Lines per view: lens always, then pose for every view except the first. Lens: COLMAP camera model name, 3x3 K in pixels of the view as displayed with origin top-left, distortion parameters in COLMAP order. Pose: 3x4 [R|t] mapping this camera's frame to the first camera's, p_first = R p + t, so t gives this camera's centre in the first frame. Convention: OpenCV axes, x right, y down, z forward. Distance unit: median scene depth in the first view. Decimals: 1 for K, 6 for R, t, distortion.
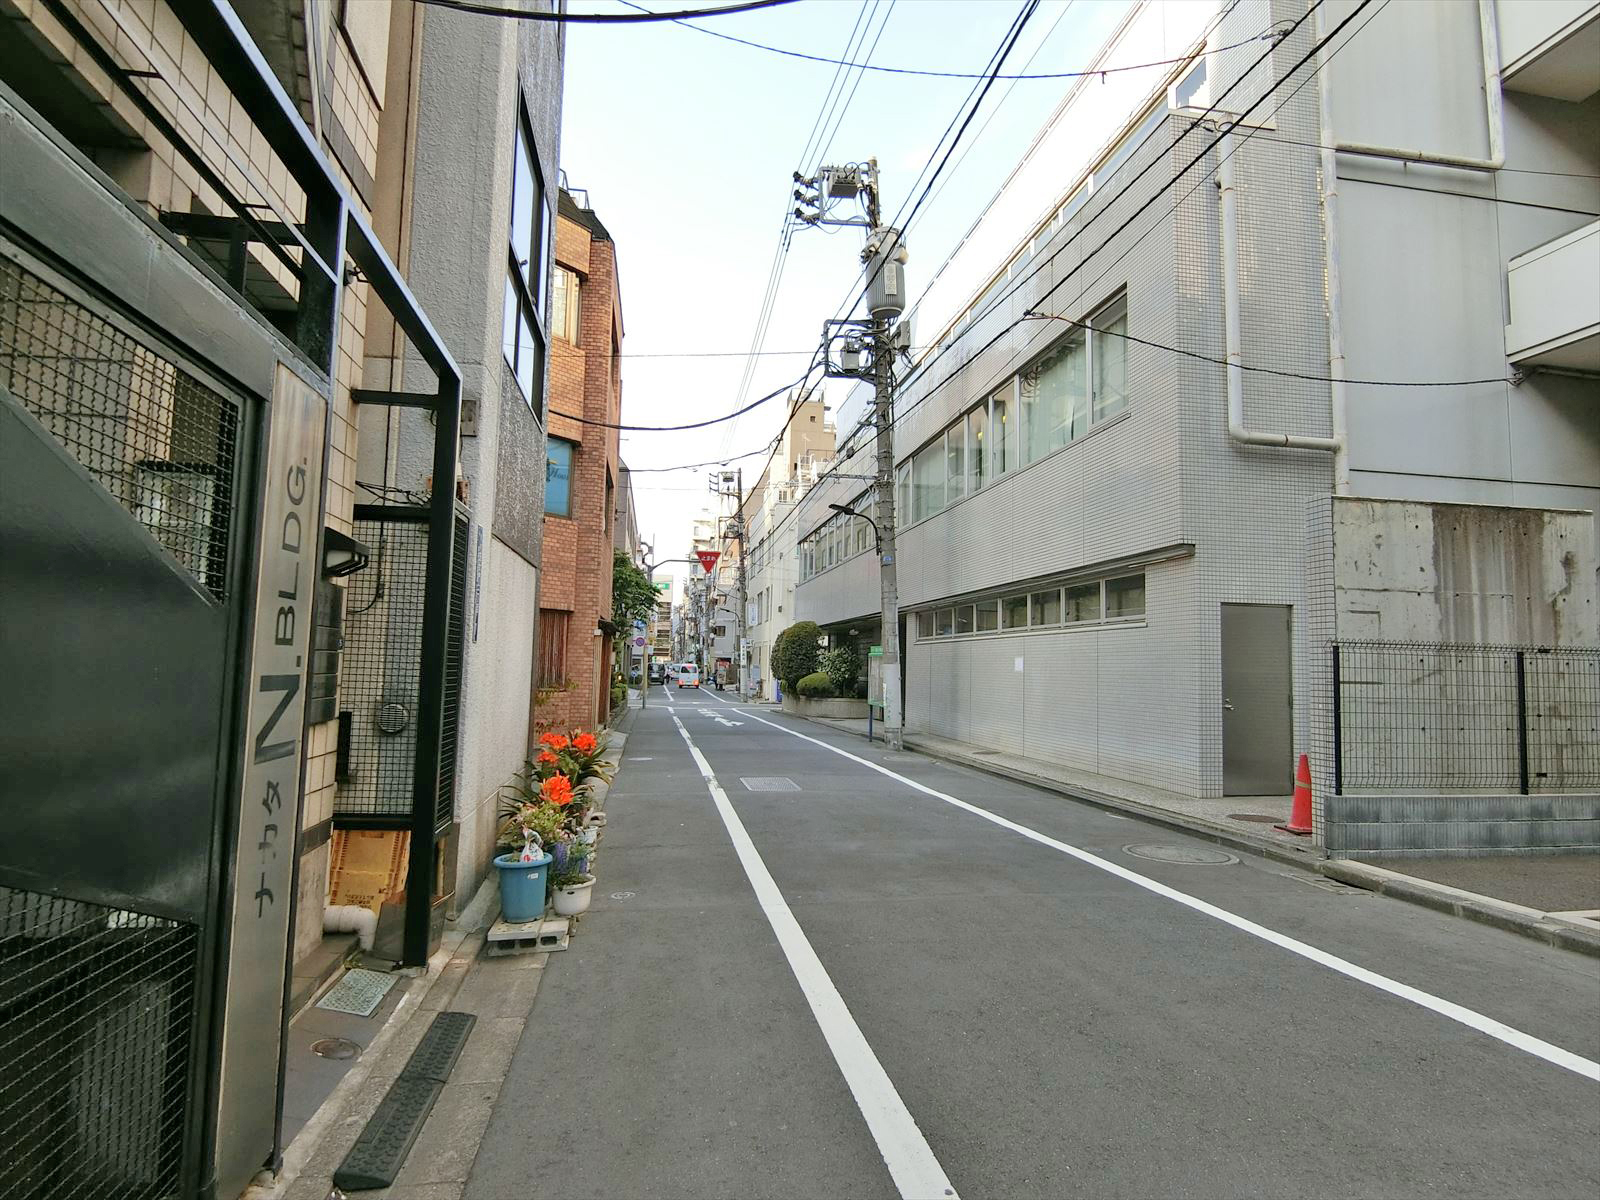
lens RADIAL K [[895.2, 0, 800.0], [0, 895.2, 600.0], [0, 0, 1]] dist [-0.005347, -0.009168]
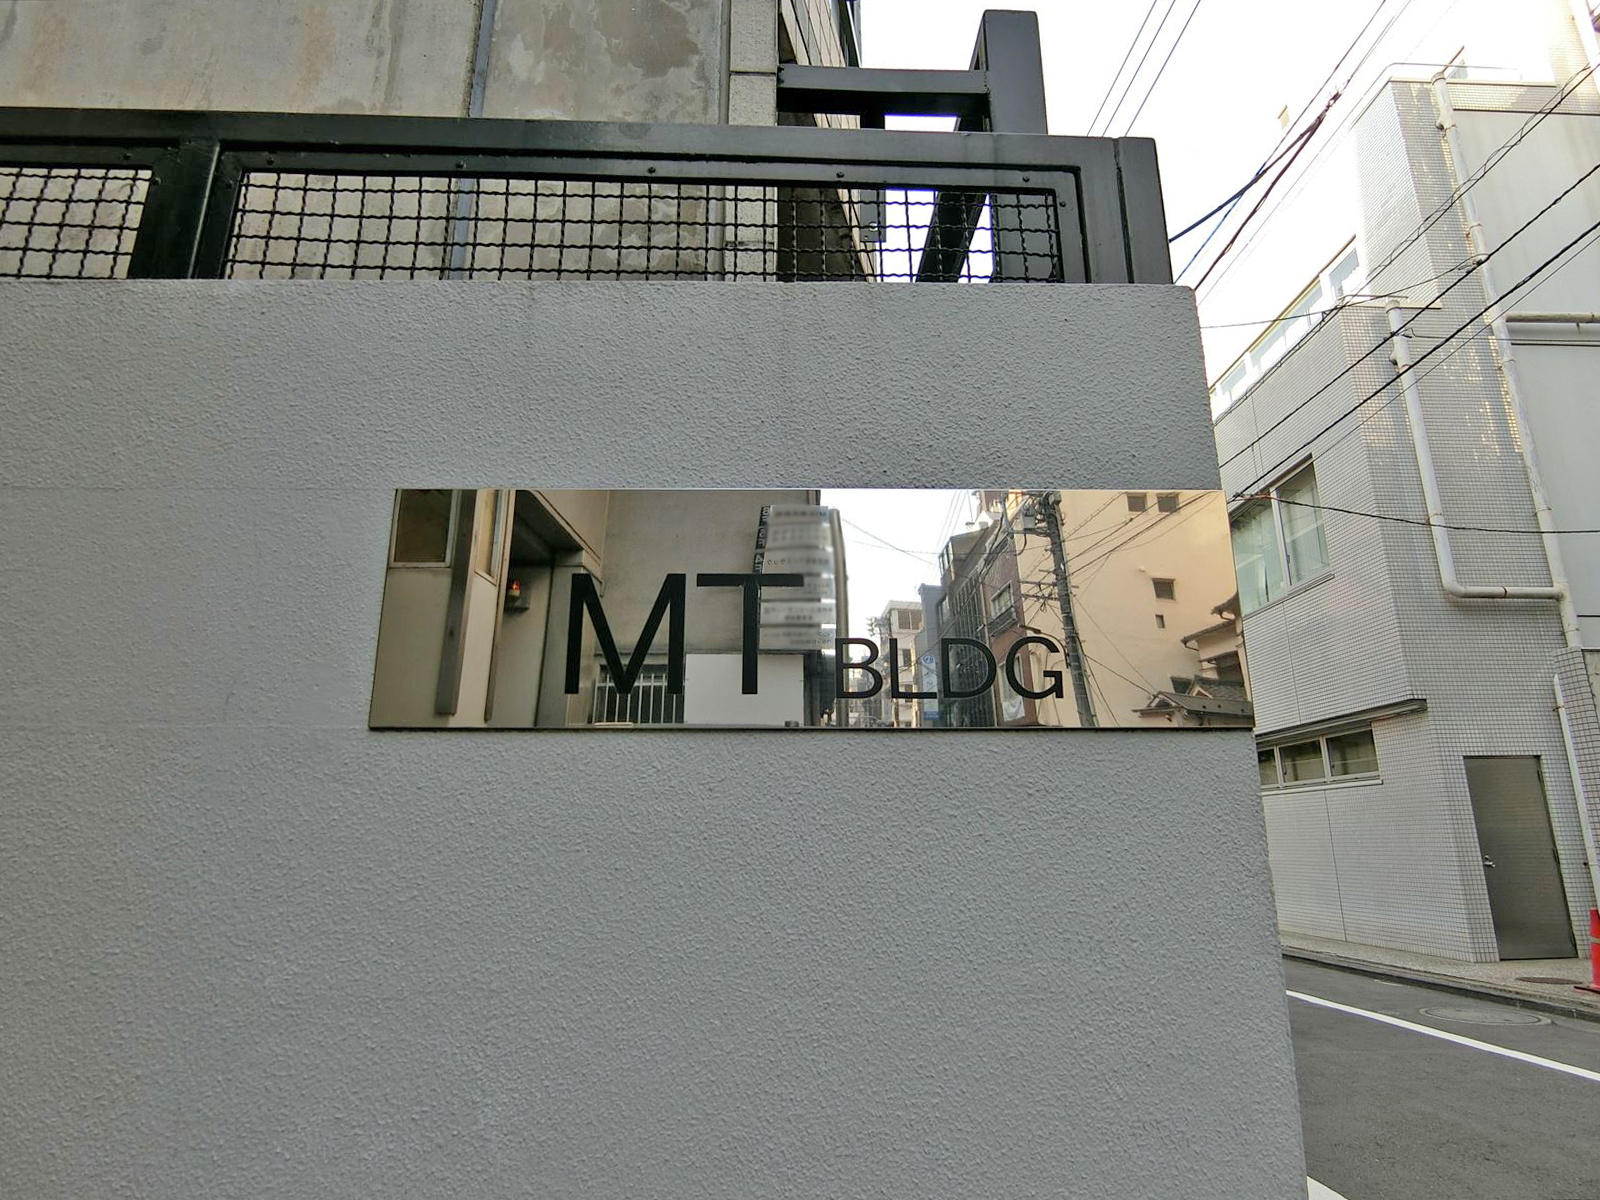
lens RADIAL K [[926.6, 0, 800.0], [0, 926.6, 600.0], [0, 0, 1]] dist [-0.003664, -0.006024]
pose [[0.991382, -0.060700, -0.116091, -0.130049], [0.038694, 0.982318, -0.183179, -0.008161], [0.125157, 0.177109, 0.976201, -0.125980]]
